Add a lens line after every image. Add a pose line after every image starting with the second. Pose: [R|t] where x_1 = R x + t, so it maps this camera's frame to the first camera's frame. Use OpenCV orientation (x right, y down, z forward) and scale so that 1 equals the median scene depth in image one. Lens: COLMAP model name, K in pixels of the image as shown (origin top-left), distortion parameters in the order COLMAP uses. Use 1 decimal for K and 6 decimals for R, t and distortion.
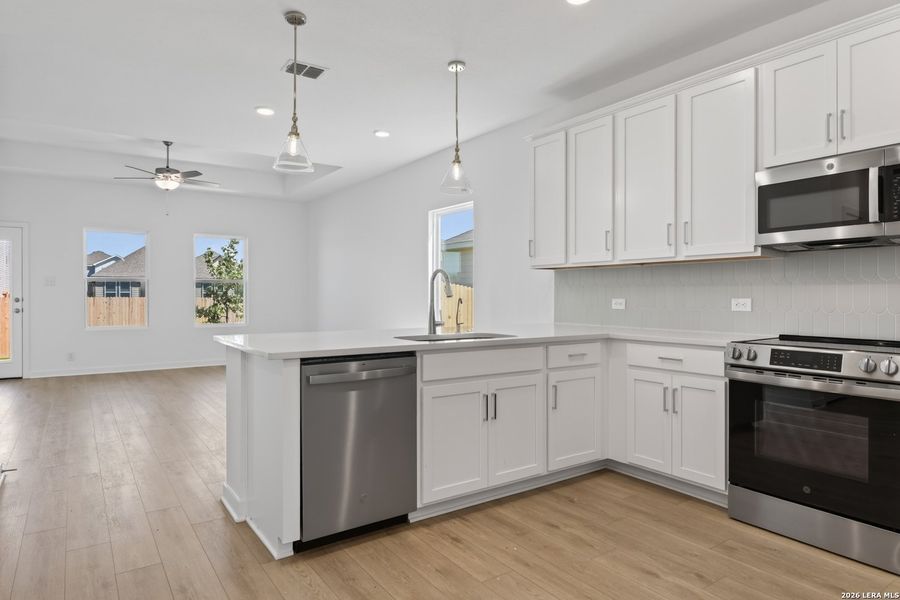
lens RADIAL K [[583.7, 0, 416.3], [0, 583.7, 297.3], [0, 0, 1]] dist [-0.007687, -0.012802]
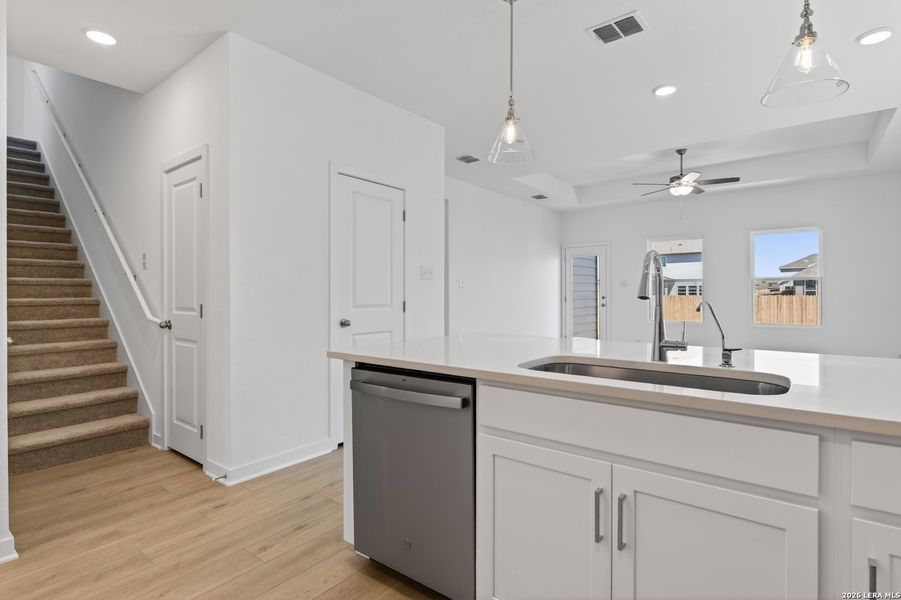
lens RADIAL K [[439.2, 0, 432.5], [0, 439.2, 295.9], [0, 0, 1]] dist [-0.012784, 0.000864]
pose [[0.310608, 0.004890, -0.950526, 0.429403], [-0.002232, 0.999988, 0.004415, -0.006697], [0.950536, 0.000750, 0.310615, 0.715525]]
